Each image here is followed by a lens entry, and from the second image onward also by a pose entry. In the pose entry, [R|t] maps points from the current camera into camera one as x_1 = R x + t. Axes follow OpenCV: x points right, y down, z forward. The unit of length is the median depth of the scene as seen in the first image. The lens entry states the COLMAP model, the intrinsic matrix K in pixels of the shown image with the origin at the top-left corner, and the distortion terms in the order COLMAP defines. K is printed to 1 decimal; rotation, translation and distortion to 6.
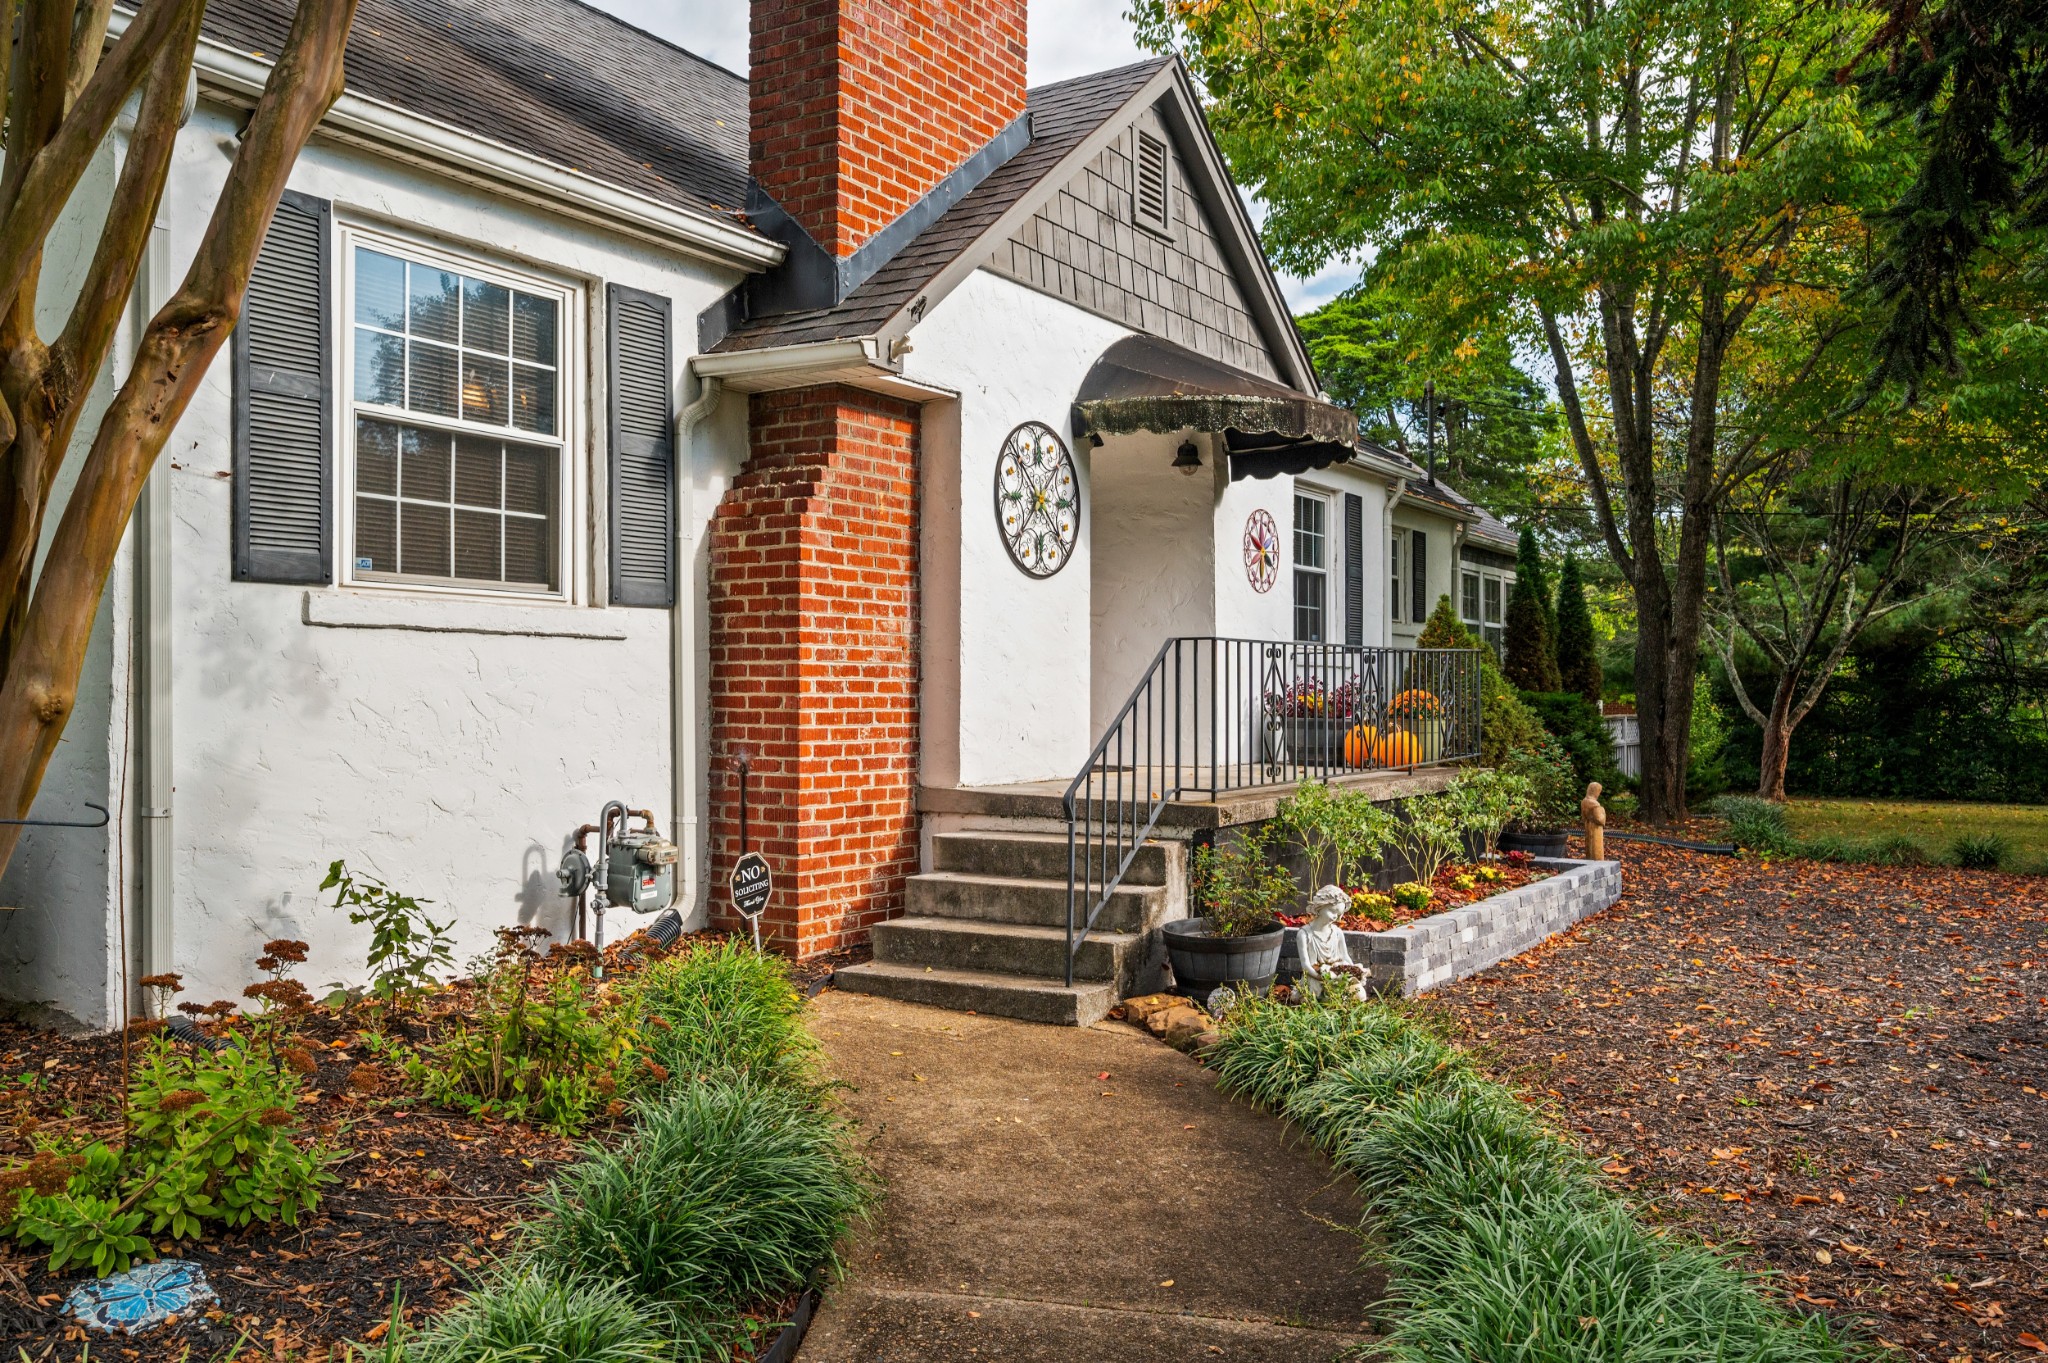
lens RADIAL K [[1657.3, 0, 1024.0], [0, 1657.3, 681.5], [0, 0, 1]] dist [0.010823, 0.001453]
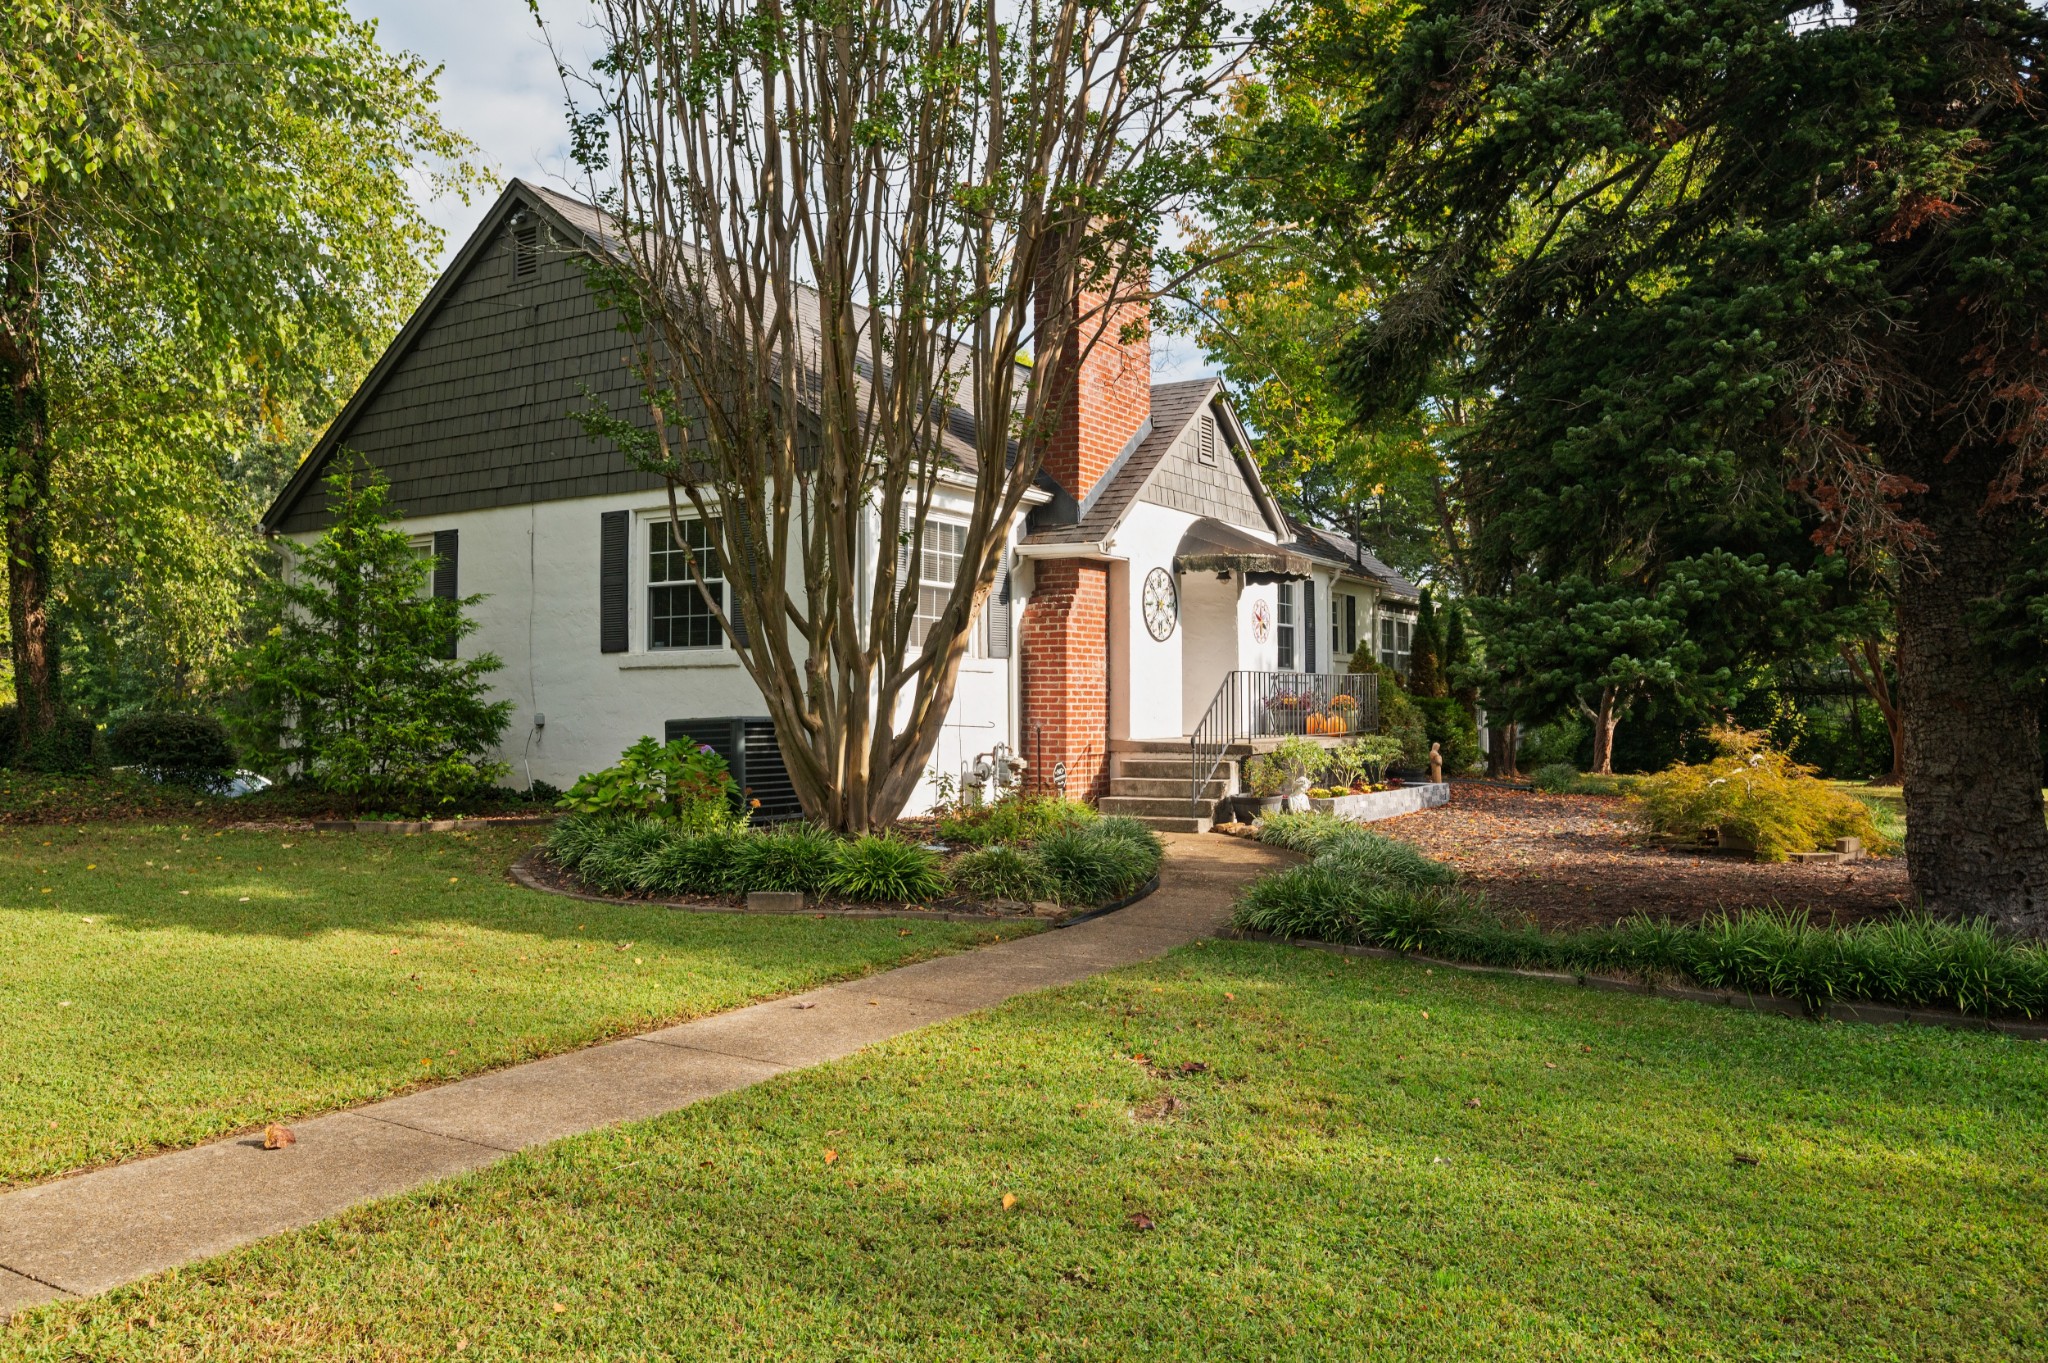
lens RADIAL K [[1536.0, 0, 999.8], [0, 1536.0, 667.2], [0, 0, 1]] dist [-0.008259, 0.008989]
pose [[0.999997, -0.002423, -0.000594, -0.214987], [0.002412, 0.999842, -0.017586, 0.004066], [0.000636, 0.017584, 0.999845, -1.047158]]
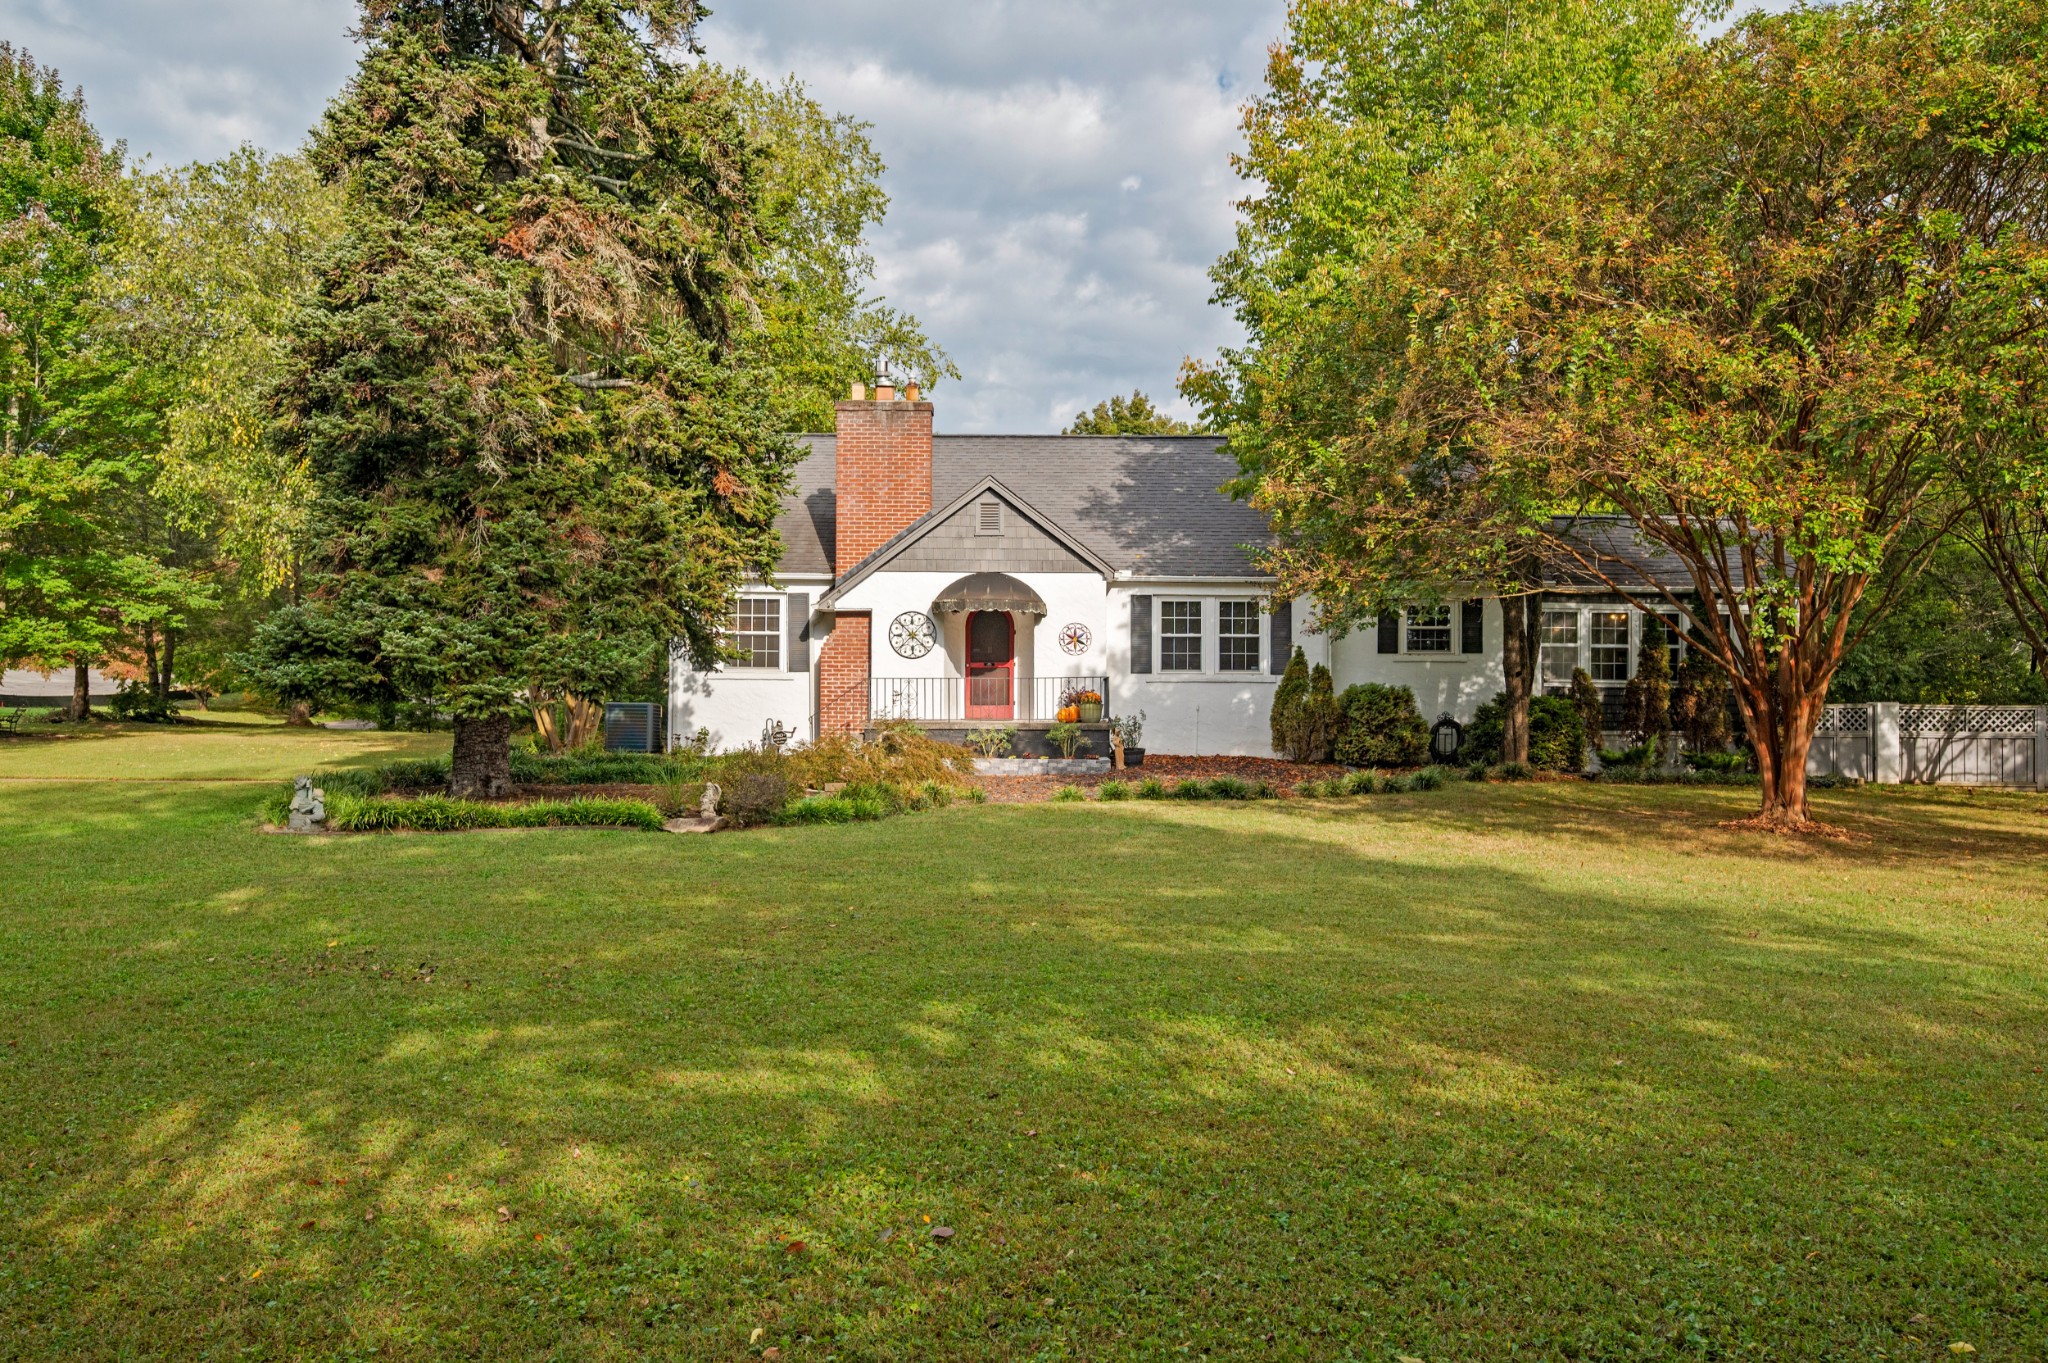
lens RADIAL K [[1592.3, 0, 1024.0], [0, 1592.3, 681.5], [0, 0, 1]] dist [-0.005265, -0.000516]
pose [[0.539750, -0.005828, -0.841805, 3.111402], [0.003897, 0.999983, -0.004424, -0.002374], [0.841816, -0.000892, 0.539763, -0.582292]]
